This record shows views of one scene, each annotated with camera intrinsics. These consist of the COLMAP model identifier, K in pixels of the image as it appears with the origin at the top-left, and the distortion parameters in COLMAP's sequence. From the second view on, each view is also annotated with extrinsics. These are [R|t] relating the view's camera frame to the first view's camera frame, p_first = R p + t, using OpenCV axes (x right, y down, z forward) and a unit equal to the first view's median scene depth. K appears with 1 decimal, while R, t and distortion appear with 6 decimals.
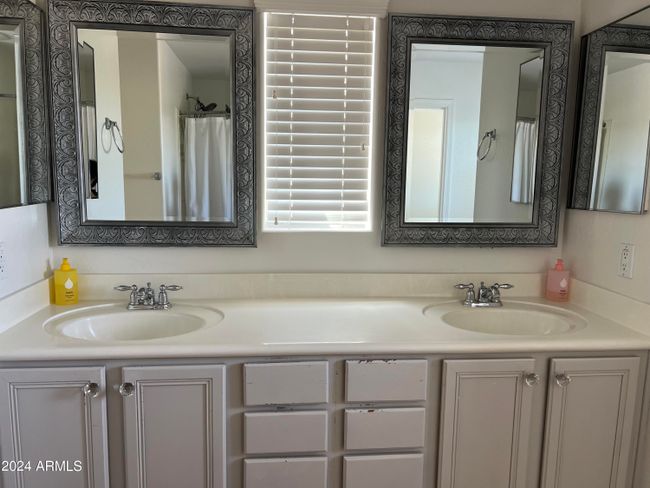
lens RADIAL K [[491.1, 0, 323.9], [0, 491.1, 250.6], [0, 0, 1]] dist [0.057014, -0.055813]
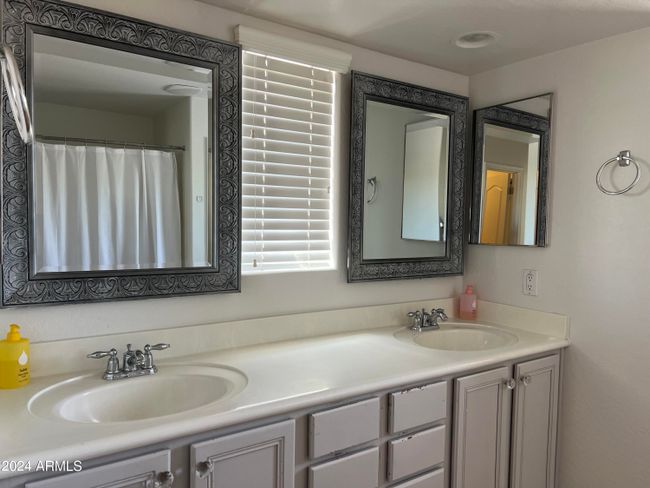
lens RADIAL K [[491.1, 0, 323.9], [0, 491.1, 250.6], [0, 0, 1]] dist [0.057014, -0.055813]
pose [[0.874696, -0.029334, 0.483783, -0.451180], [0.065479, 0.996168, -0.057986, -0.021003], [-0.480228, 0.082398, 0.873265, 0.101816]]
